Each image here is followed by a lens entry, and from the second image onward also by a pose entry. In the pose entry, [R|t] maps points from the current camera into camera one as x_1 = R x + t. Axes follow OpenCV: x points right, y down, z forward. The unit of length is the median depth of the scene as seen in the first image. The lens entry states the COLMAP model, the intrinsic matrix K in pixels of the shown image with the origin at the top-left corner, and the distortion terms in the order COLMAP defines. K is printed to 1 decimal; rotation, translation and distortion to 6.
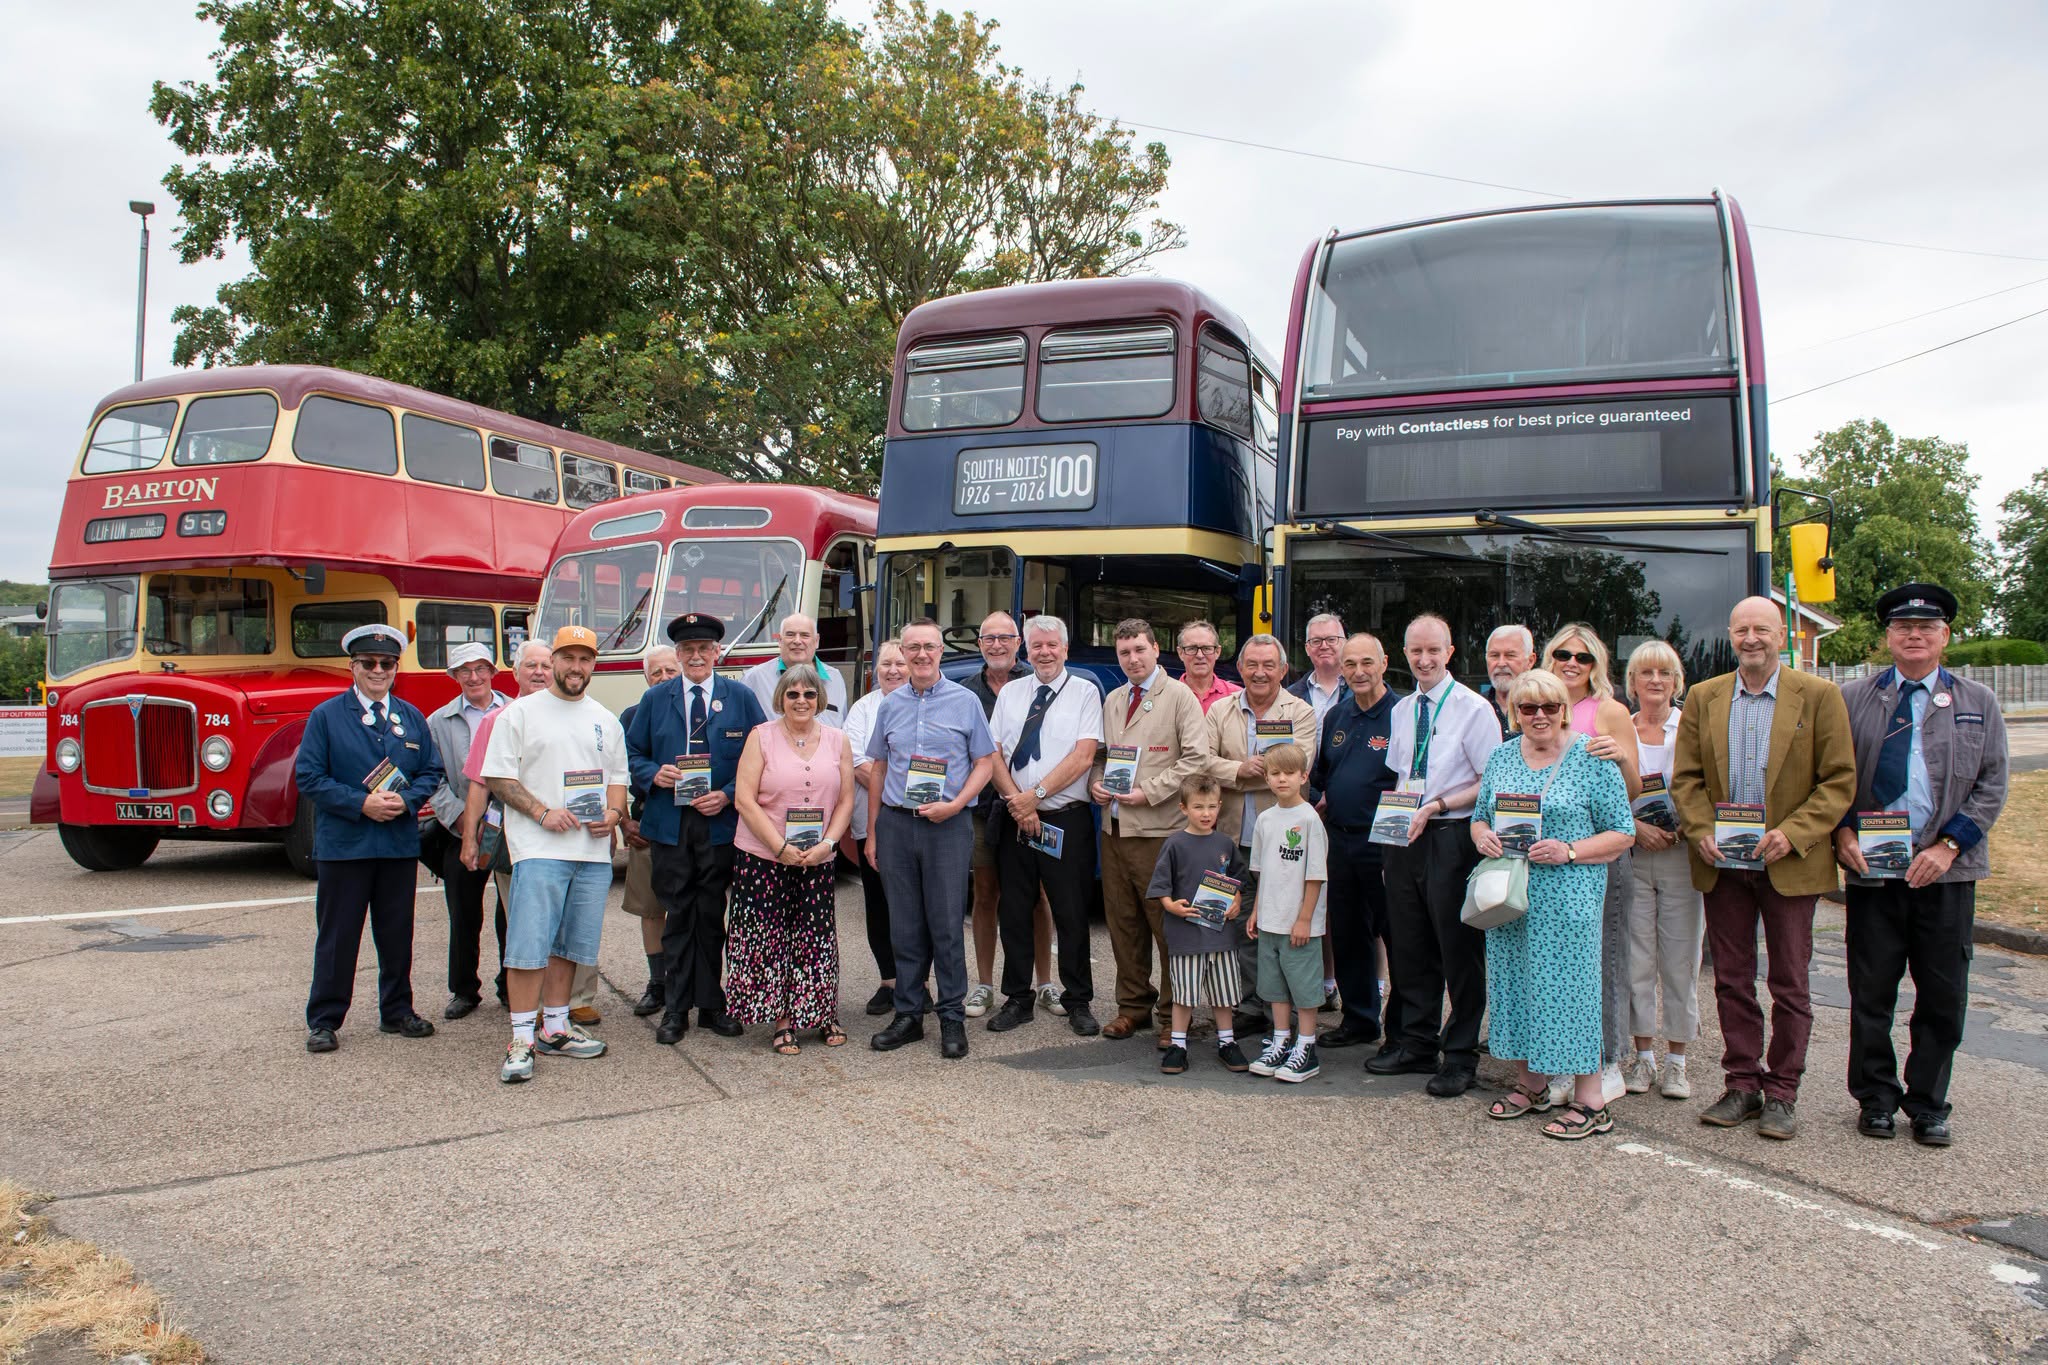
lens RADIAL K [[1416.0, 0, 1027.4], [0, 1416.0, 678.7], [0, 0, 1]] dist [-0.047377, -0.002964]
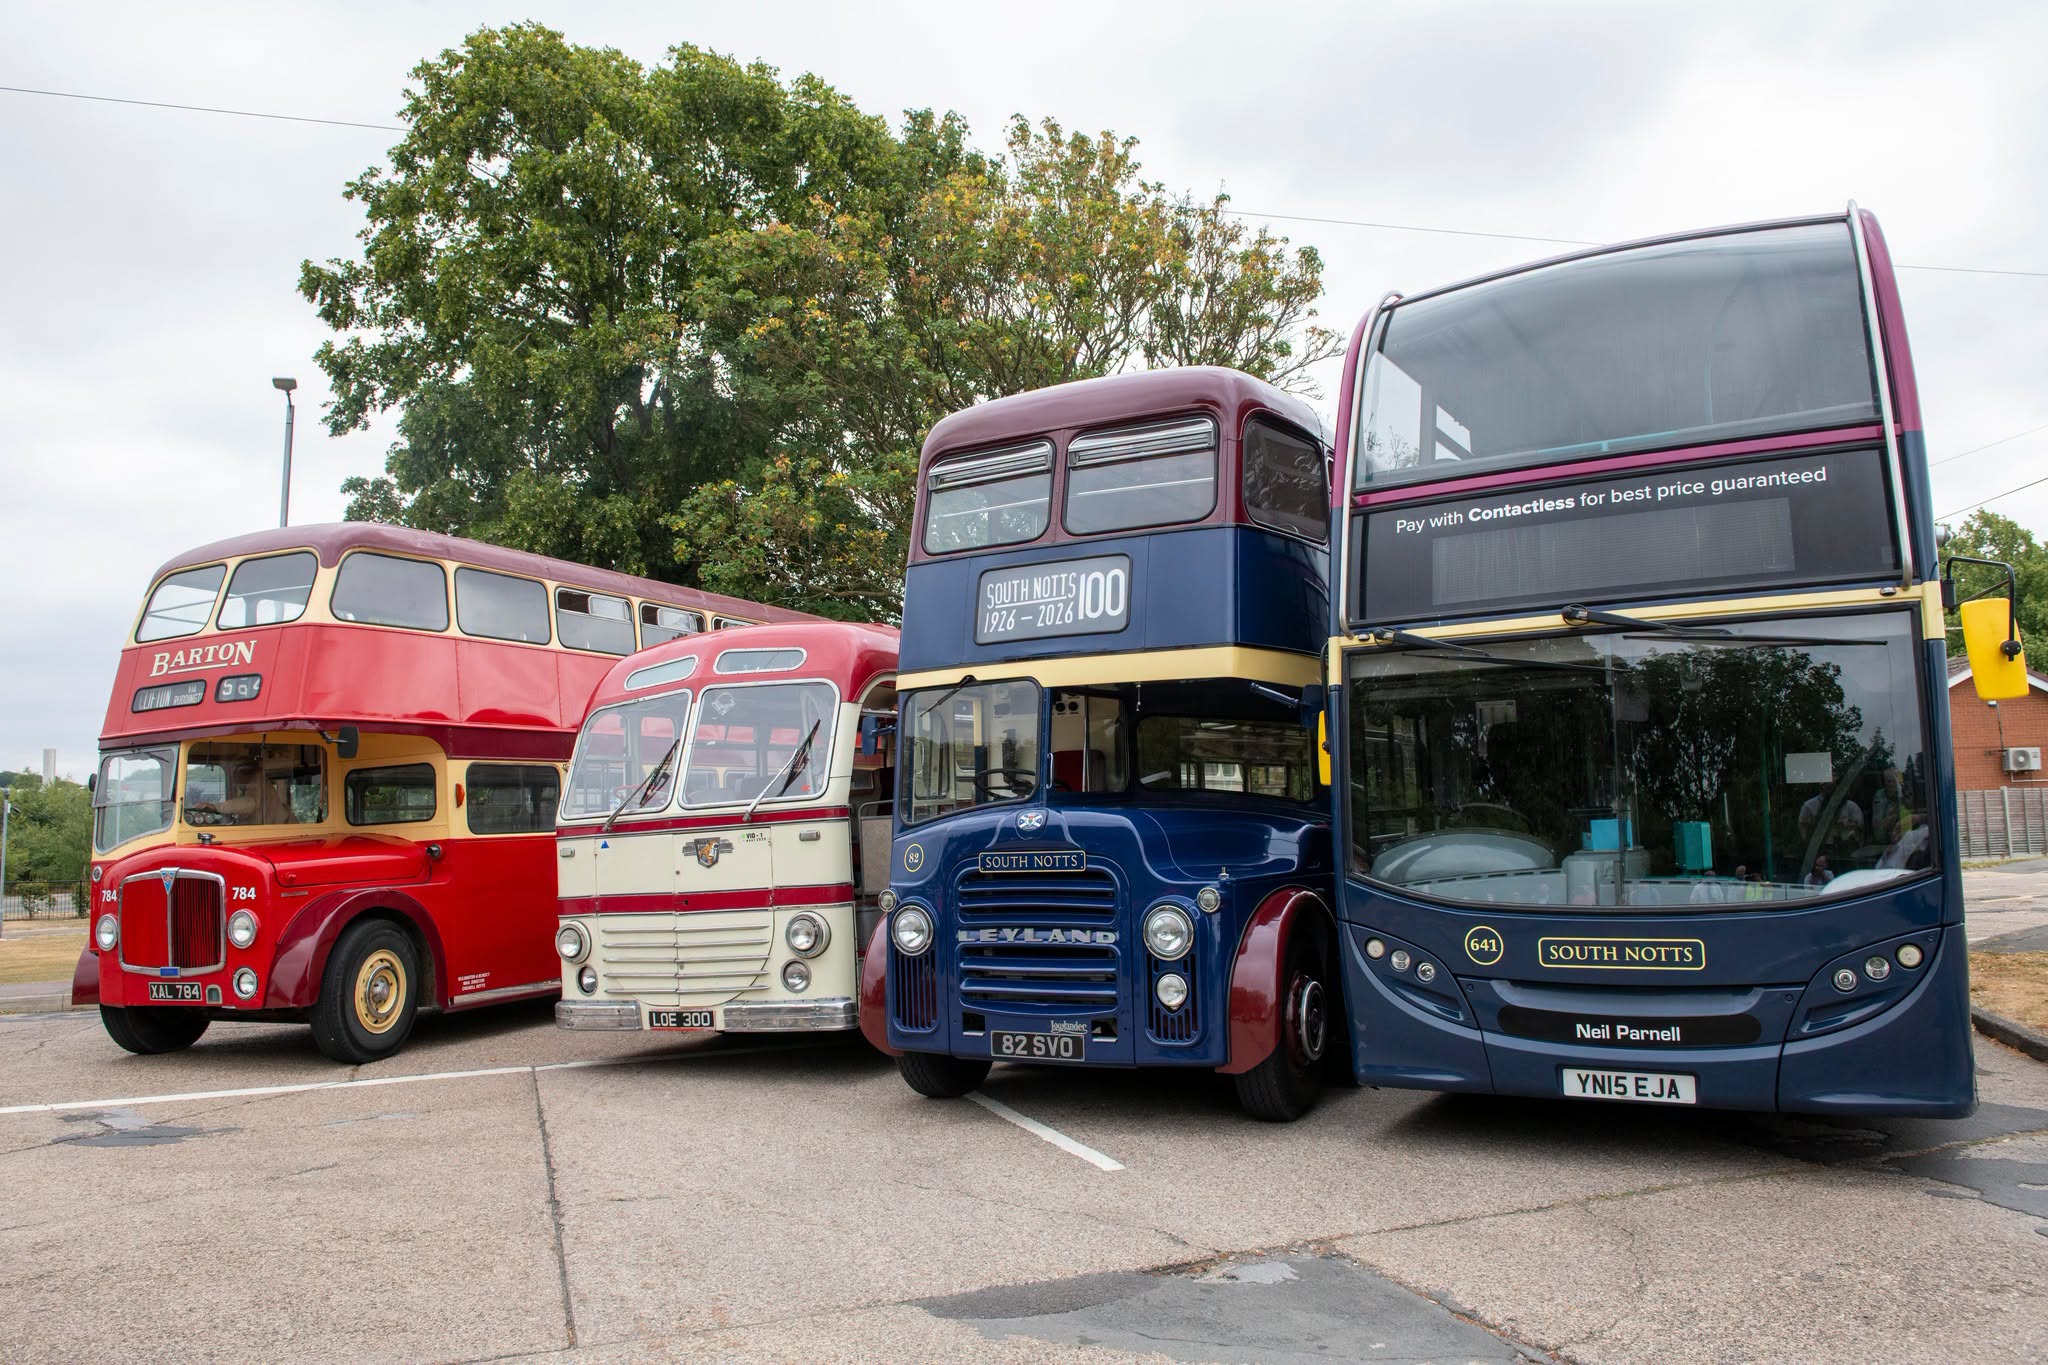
lens RADIAL K [[1488.1, 0, 1025.9], [0, 1488.1, 678.2], [0, 0, 1]] dist [-0.035439, -0.010071]
pose [[0.988406, -0.041726, -0.145991, 0.094055], [0.026664, 0.994257, -0.103648, 0.001987], [0.149477, 0.098554, 0.983841, 0.076481]]
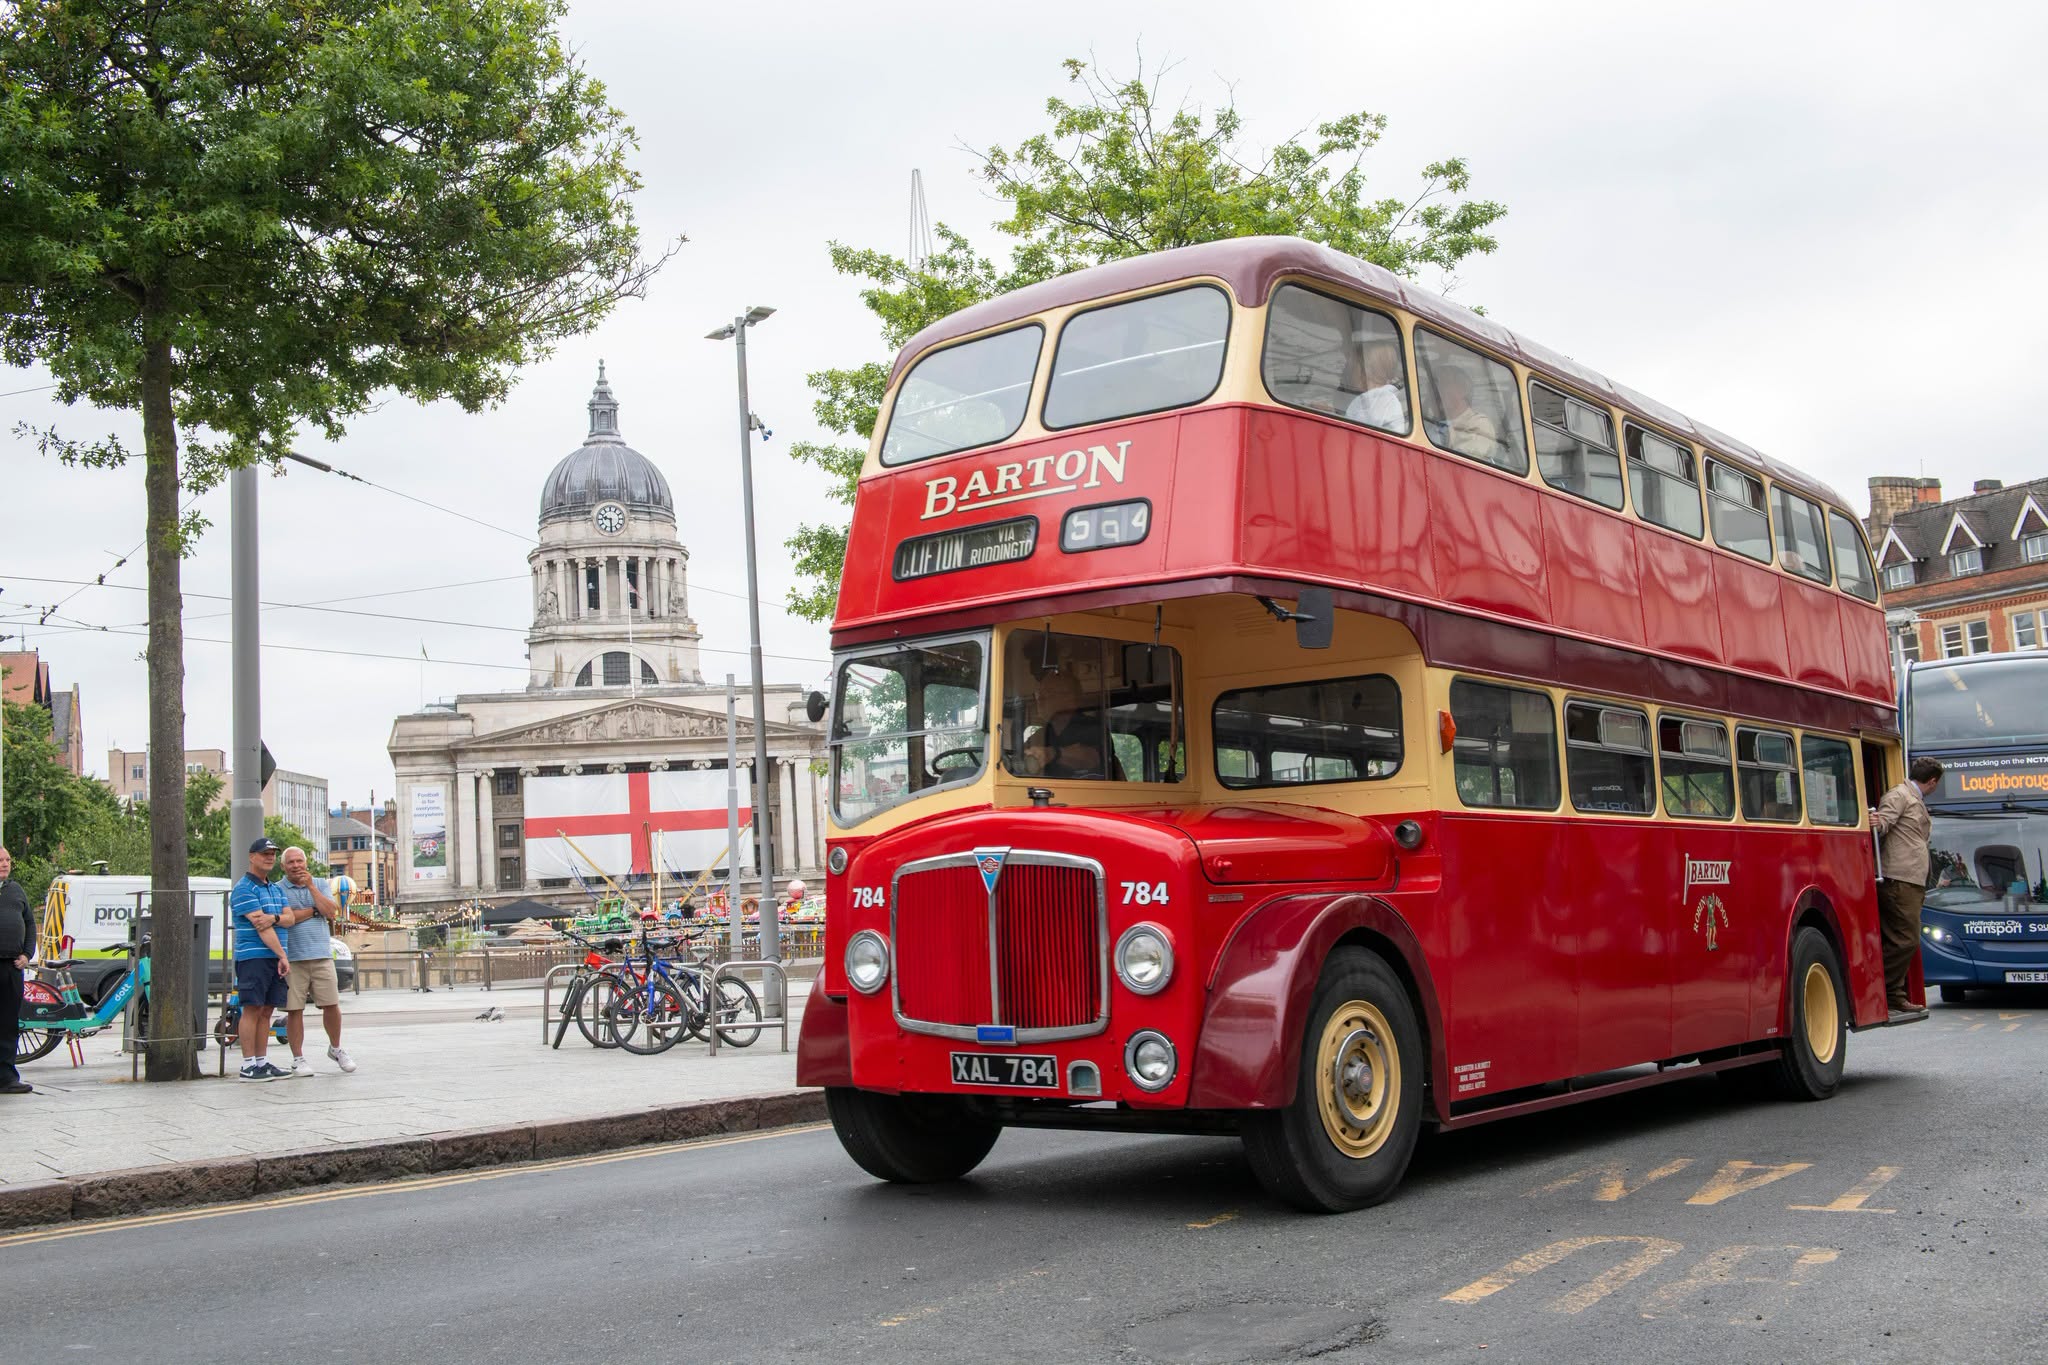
lens RADIAL K [[2018.0, 0, 1022.1], [0, 2018.0, 673.6], [0, 0, 1]] dist [0.022021, 0.001078]
pose [[0.910368, -0.046024, -0.411232, -0.301744], [-0.001096, 0.993524, -0.113619, 0.032775], [0.413798, 0.103886, 0.904422, 0.287294]]
